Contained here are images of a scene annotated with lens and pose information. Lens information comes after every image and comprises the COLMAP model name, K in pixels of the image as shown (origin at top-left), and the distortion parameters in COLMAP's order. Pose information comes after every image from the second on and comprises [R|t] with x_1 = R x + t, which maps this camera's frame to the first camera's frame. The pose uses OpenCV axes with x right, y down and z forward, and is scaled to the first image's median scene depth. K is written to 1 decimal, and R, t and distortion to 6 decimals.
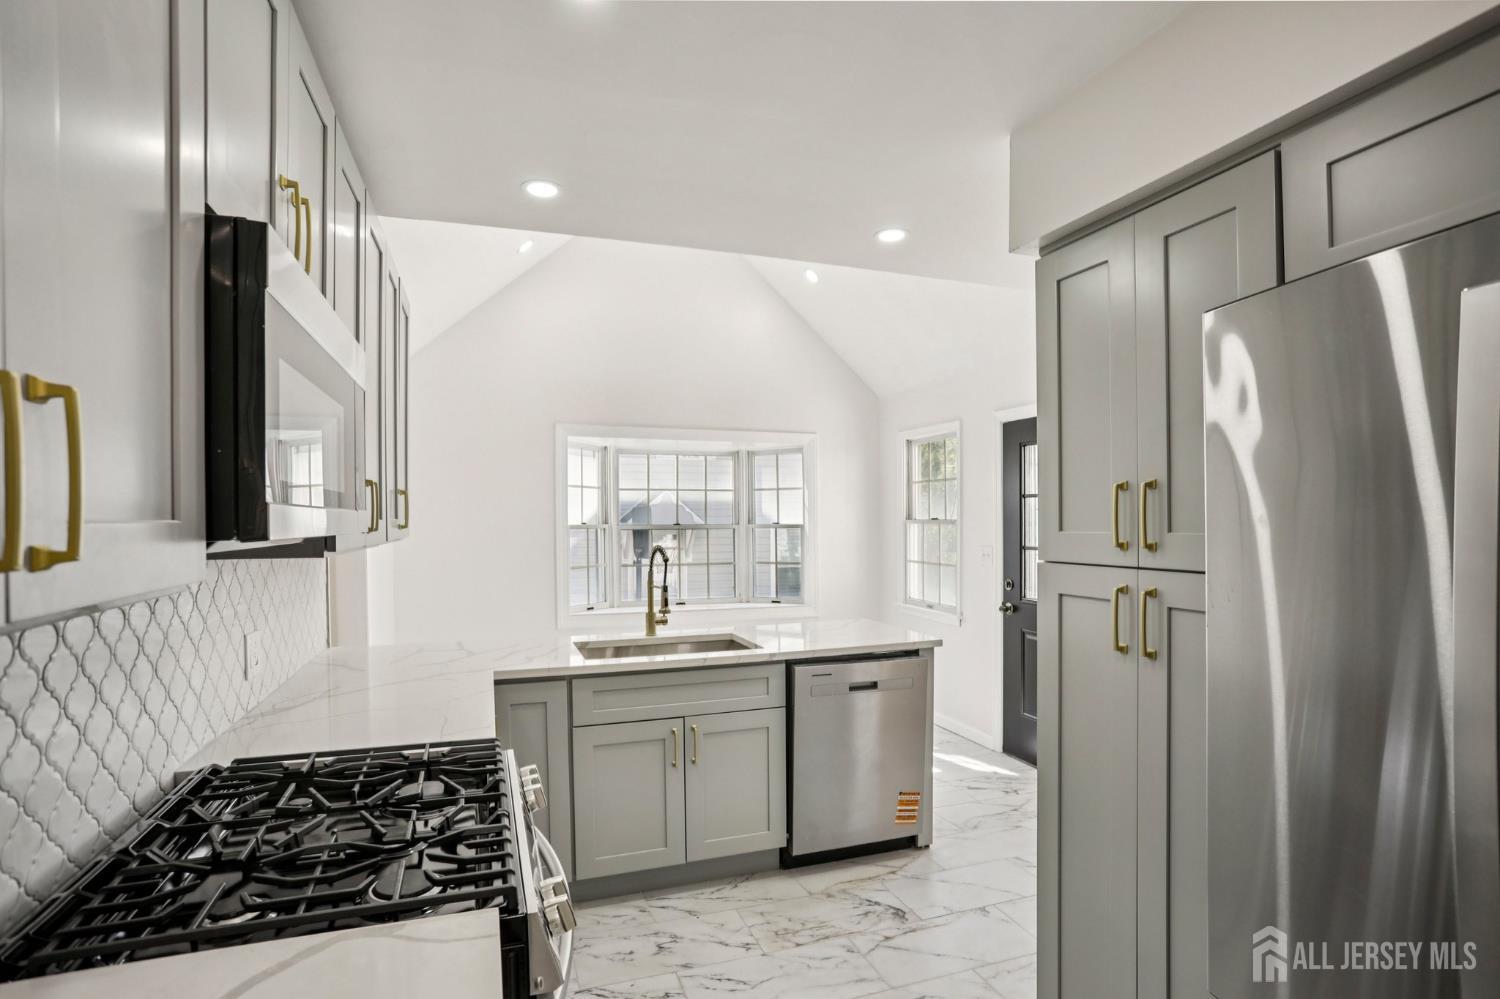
lens RADIAL K [[738.7, 0, 747.2], [0, 738.7, 519.5], [0, 0, 1]] dist [-0.058471, 0.022967]
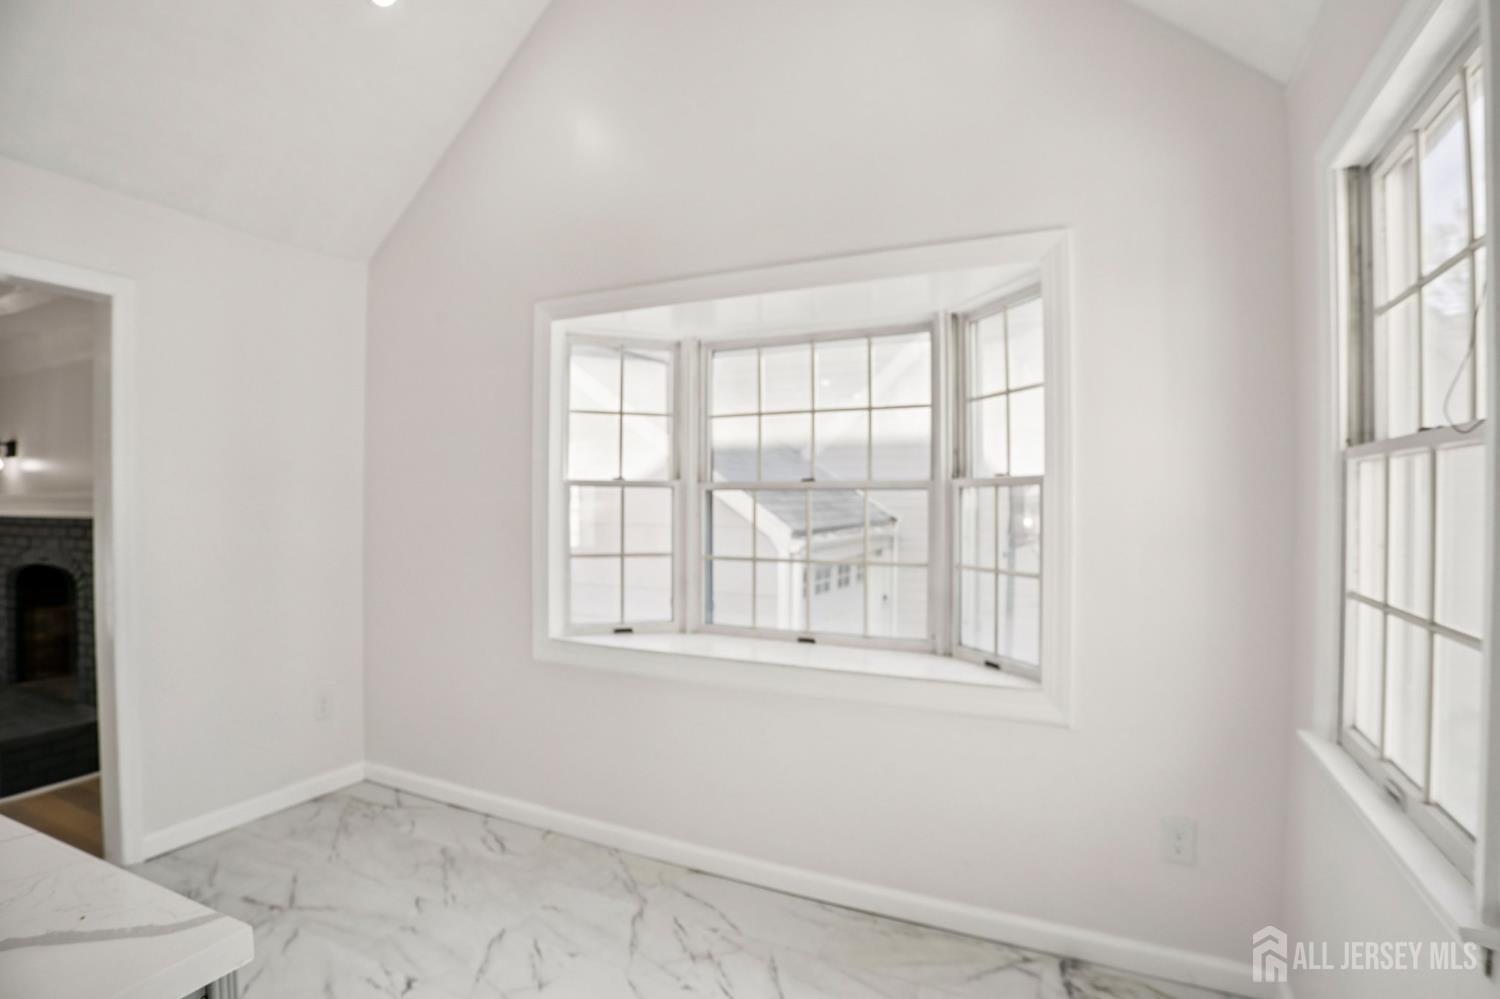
lens RADIAL K [[738.7, 0, 747.2], [0, 738.7, 519.5], [0, 0, 1]] dist [-0.058471, 0.022967]
pose [[0.705799, 0.018657, -0.708166, 0.242157], [-0.001881, 0.999699, 0.024464, 0.022108], [0.708409, -0.015934, 0.705622, 0.635637]]
